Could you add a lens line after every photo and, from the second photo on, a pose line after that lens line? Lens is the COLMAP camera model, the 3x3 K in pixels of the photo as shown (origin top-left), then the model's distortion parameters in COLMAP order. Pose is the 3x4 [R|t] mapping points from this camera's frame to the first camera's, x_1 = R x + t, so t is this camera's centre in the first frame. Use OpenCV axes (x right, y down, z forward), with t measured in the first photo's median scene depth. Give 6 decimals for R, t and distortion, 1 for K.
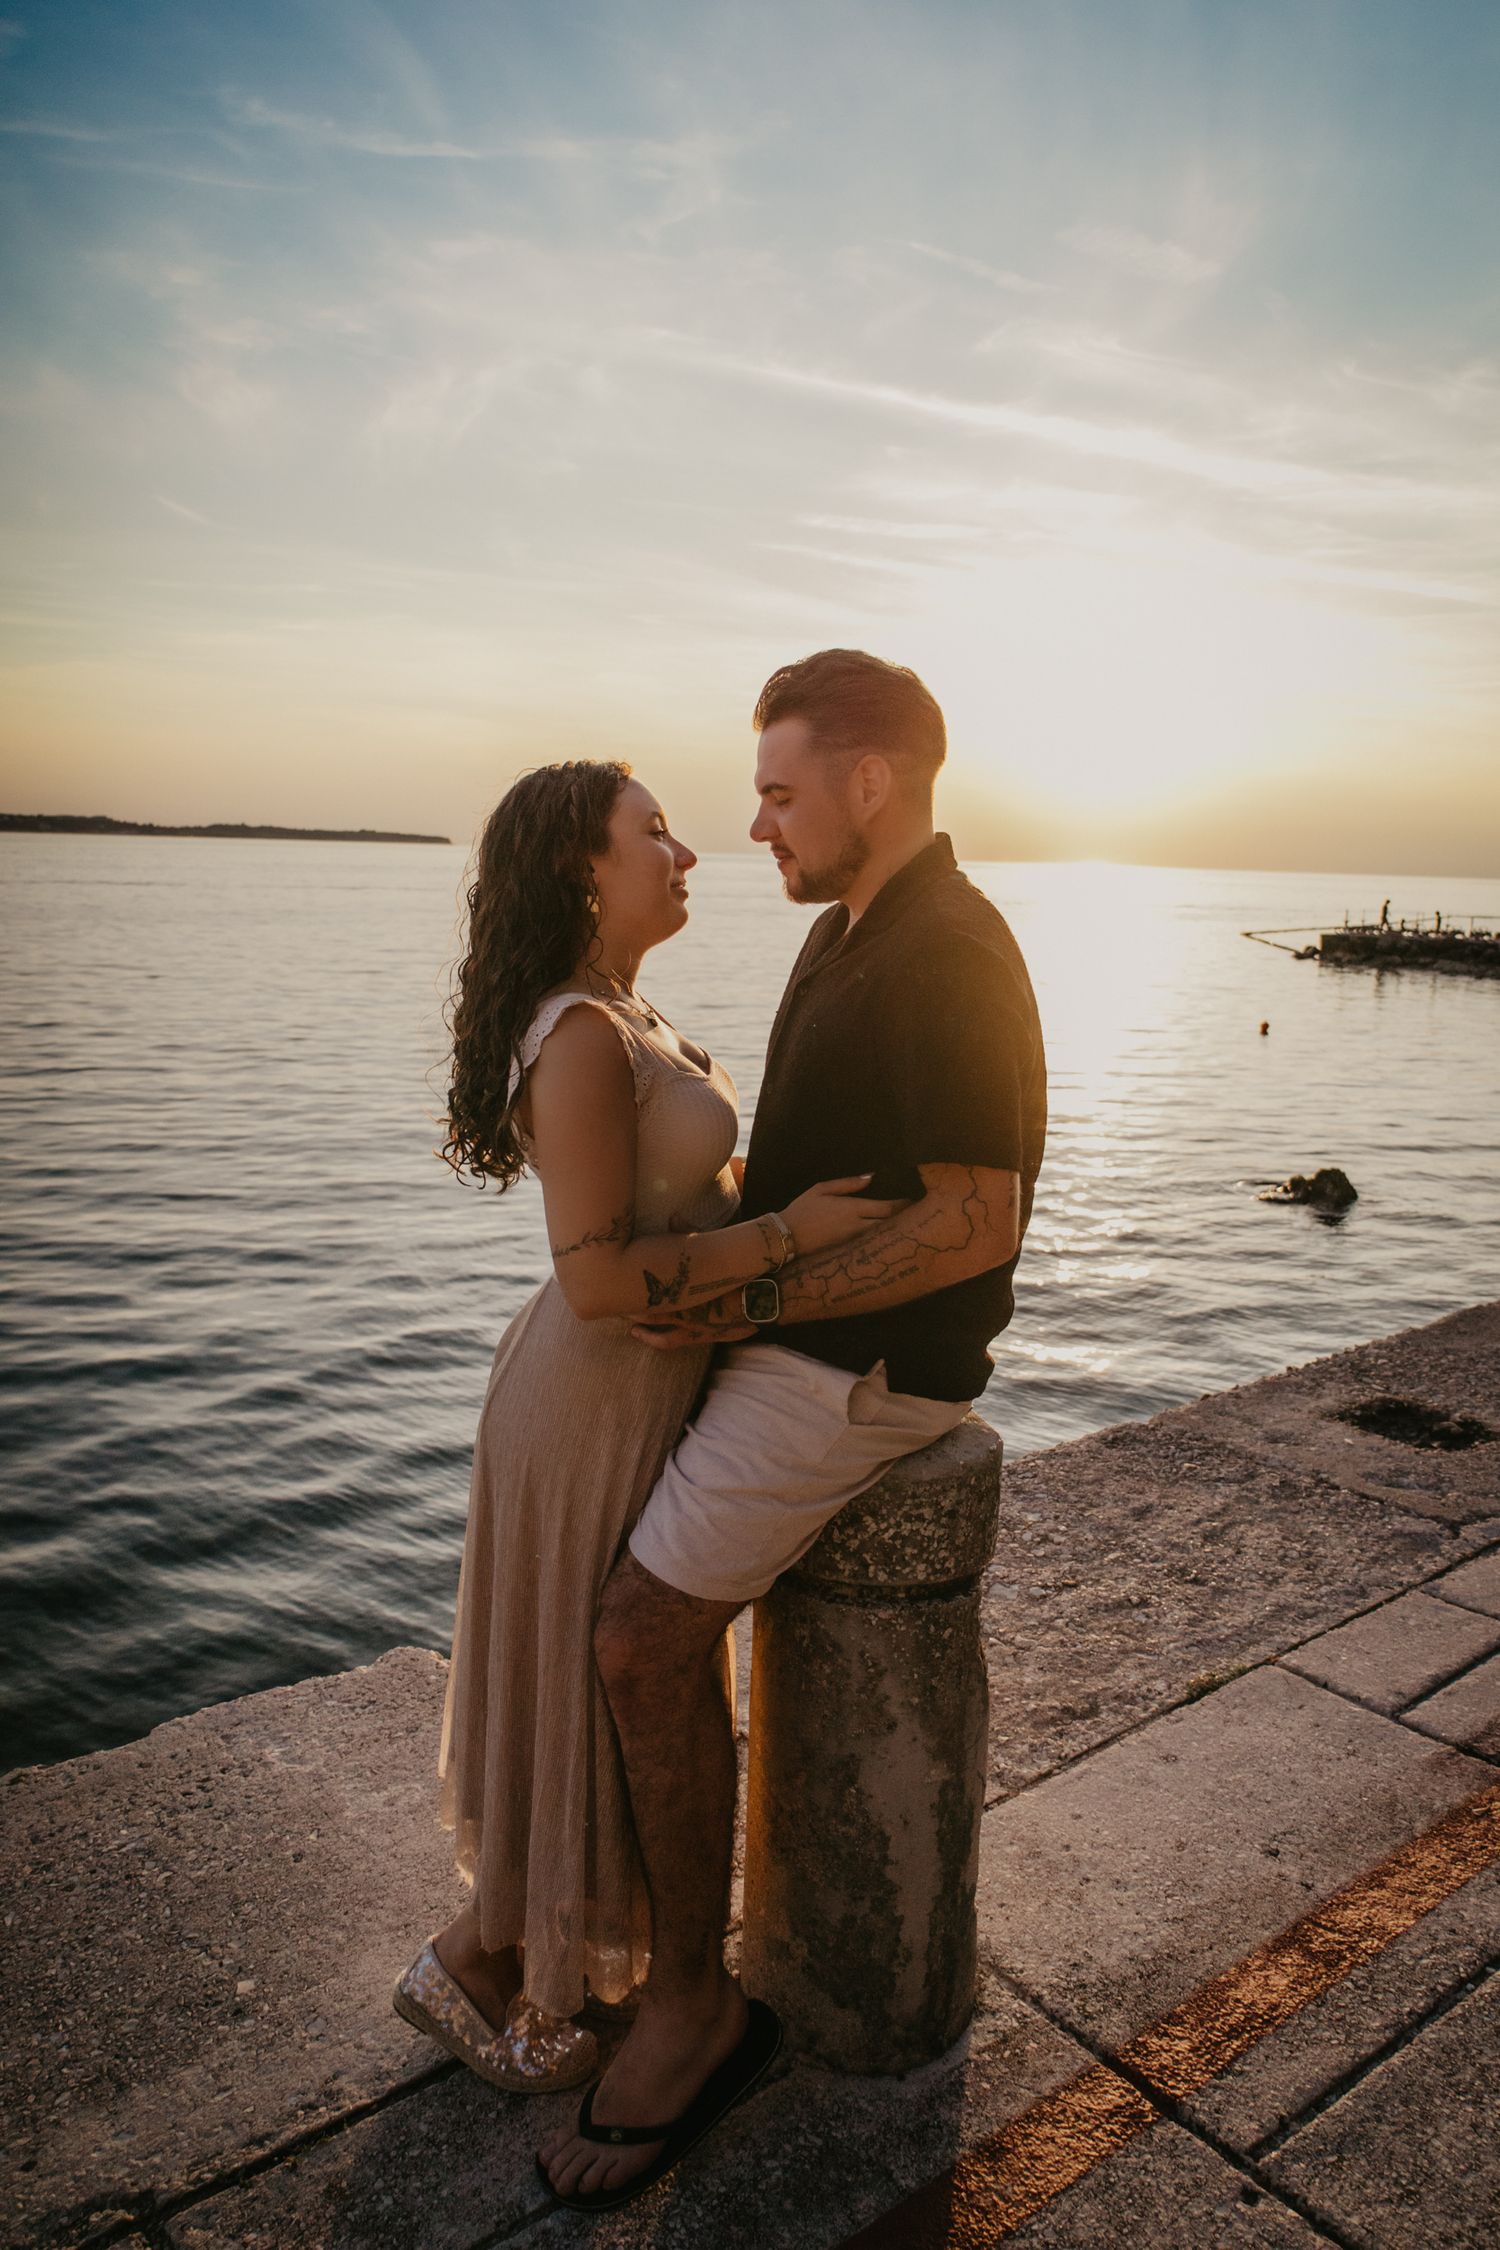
lens RADIAL K [[1526.1, 0, 773.5], [0, 1526.1, 1116.4], [0, 0, 1]] dist [0.016215, -0.000562]
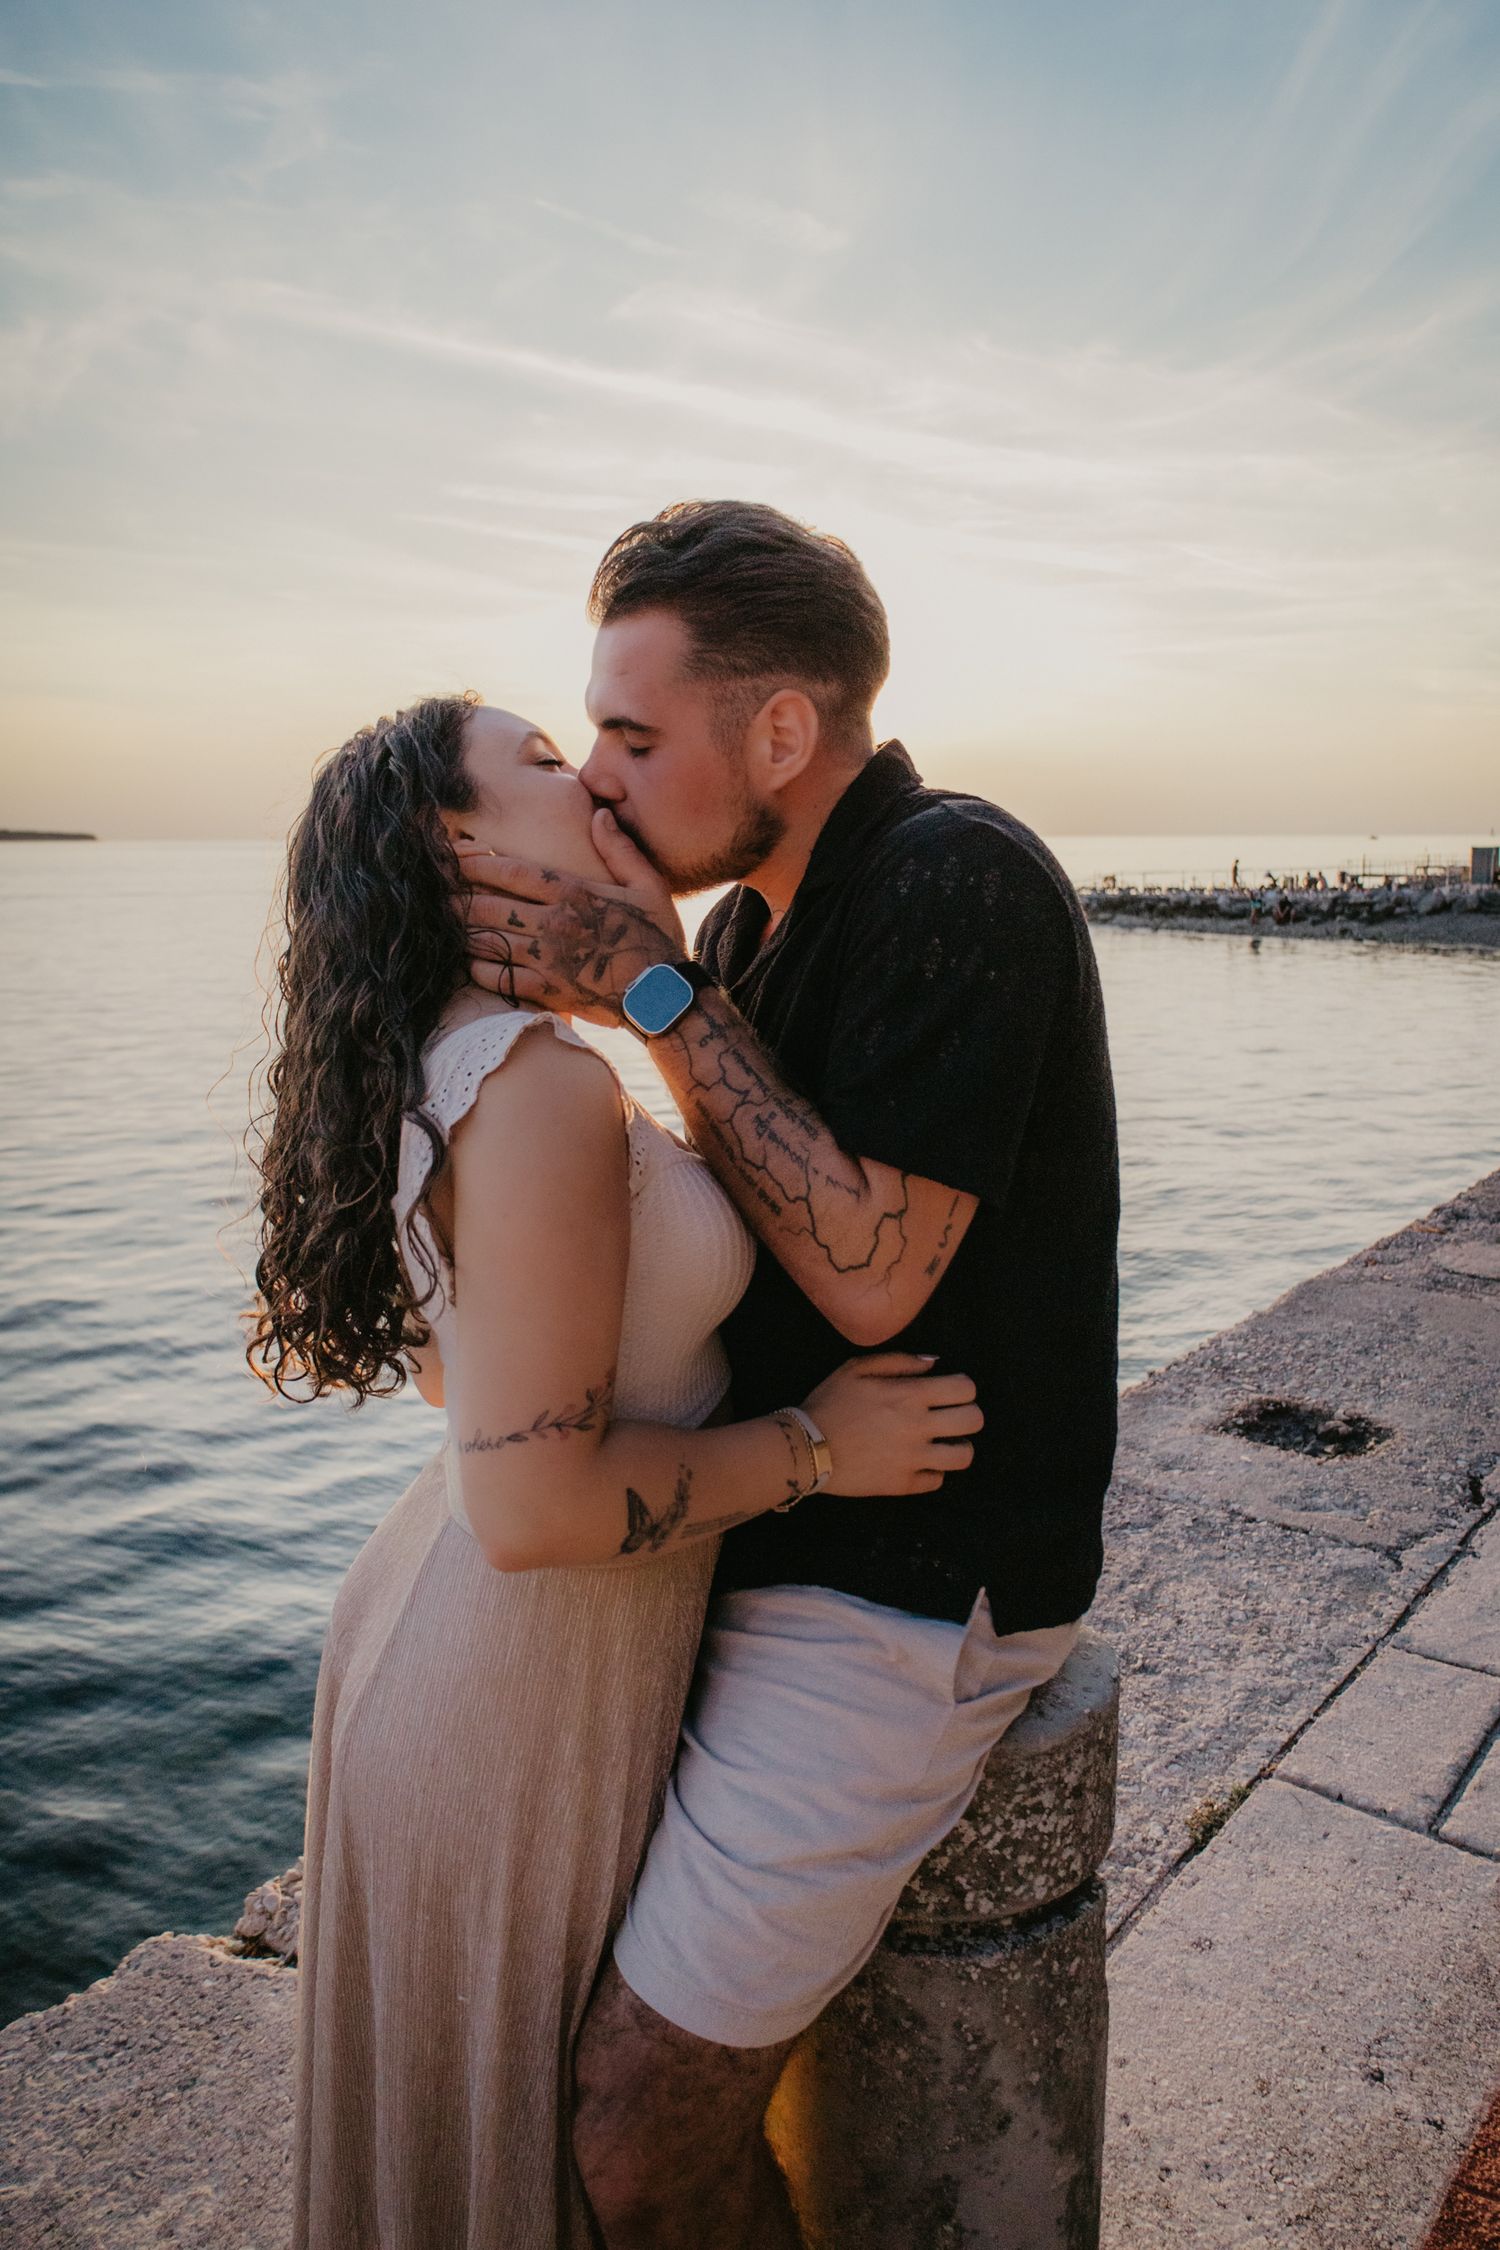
lens RADIAL K [[1526.1, 0, 750.4], [0, 1526.1, 1103.3], [0, 0, 1]] dist [0.016215, -0.000562]
pose [[0.980127, -0.067270, 0.186615, -0.087751], [0.066086, 0.997735, 0.012563, -0.036473], [-0.187038, 0.000020, 0.982353, 0.271873]]
